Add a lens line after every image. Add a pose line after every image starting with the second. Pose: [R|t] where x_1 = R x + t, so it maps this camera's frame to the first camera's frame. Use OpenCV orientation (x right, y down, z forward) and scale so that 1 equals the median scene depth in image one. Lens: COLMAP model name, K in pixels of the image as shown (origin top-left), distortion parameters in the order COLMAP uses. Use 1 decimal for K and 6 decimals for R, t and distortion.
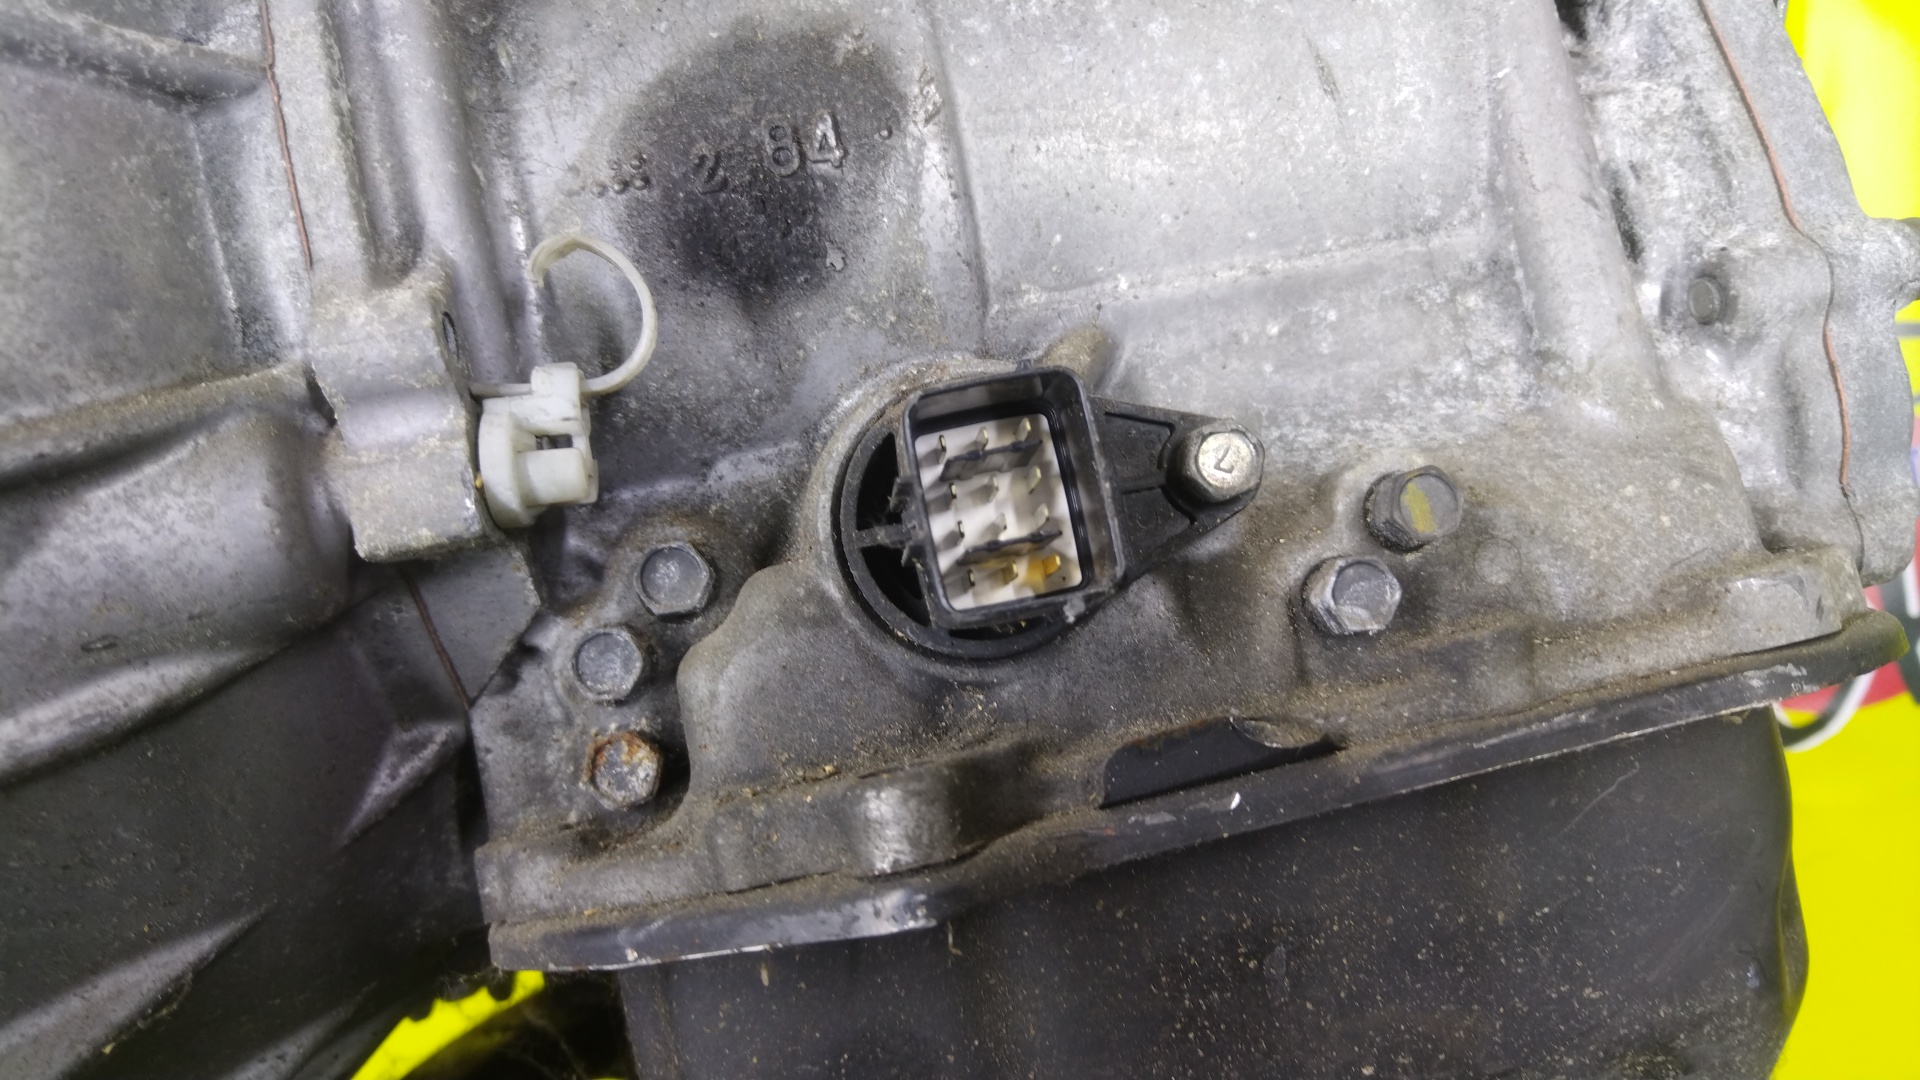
lens RADIAL K [[1423.6, 0, 960.0], [0, 1423.6, 540.0], [0, 0, 1]] dist [-0.036053, -0.000283]
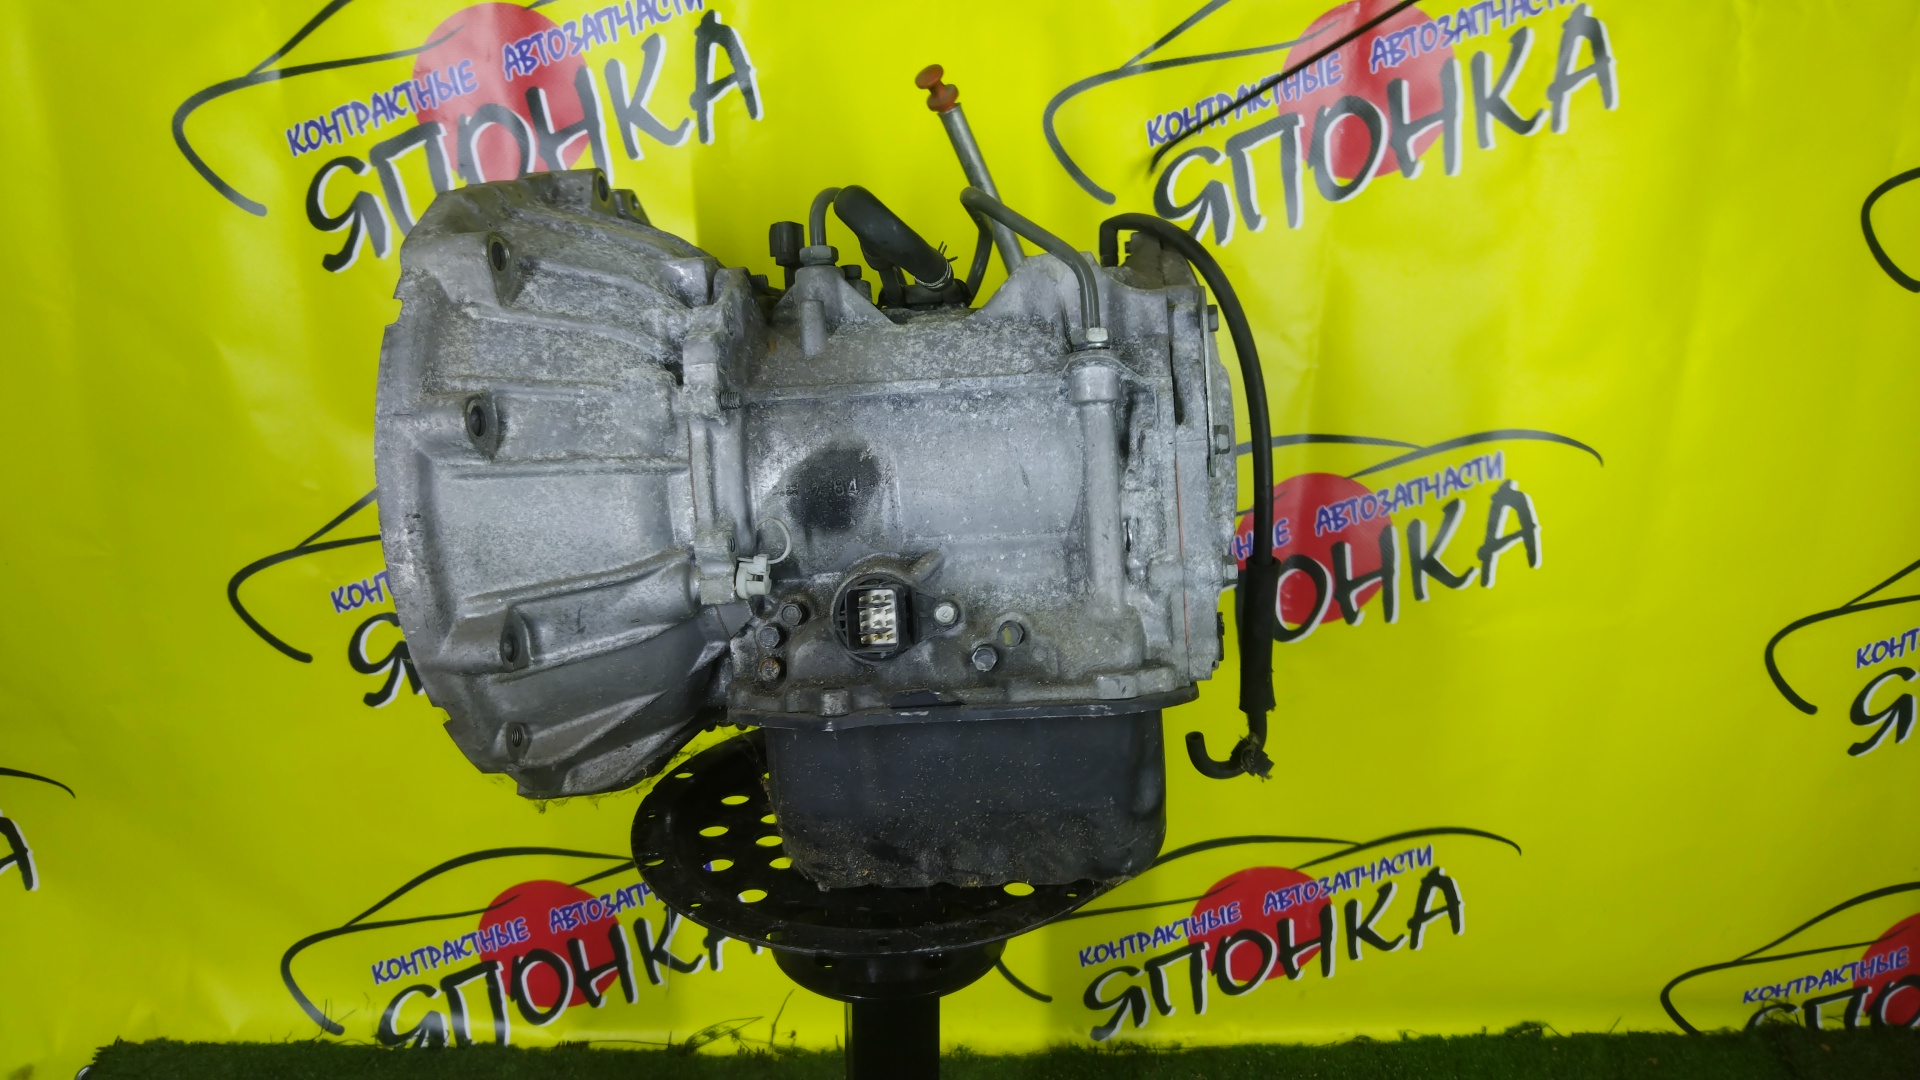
lens RADIAL K [[1607.4, 0, 968.3], [0, 1607.4, 553.7], [0, 0, 1]] dist [0.000346, 0.005068]
pose [[0.961252, 0.163088, -0.222253, 0.953102], [-0.124731, 0.976288, 0.176928, -0.786659], [0.245838, -0.142351, 0.958801, -2.338837]]
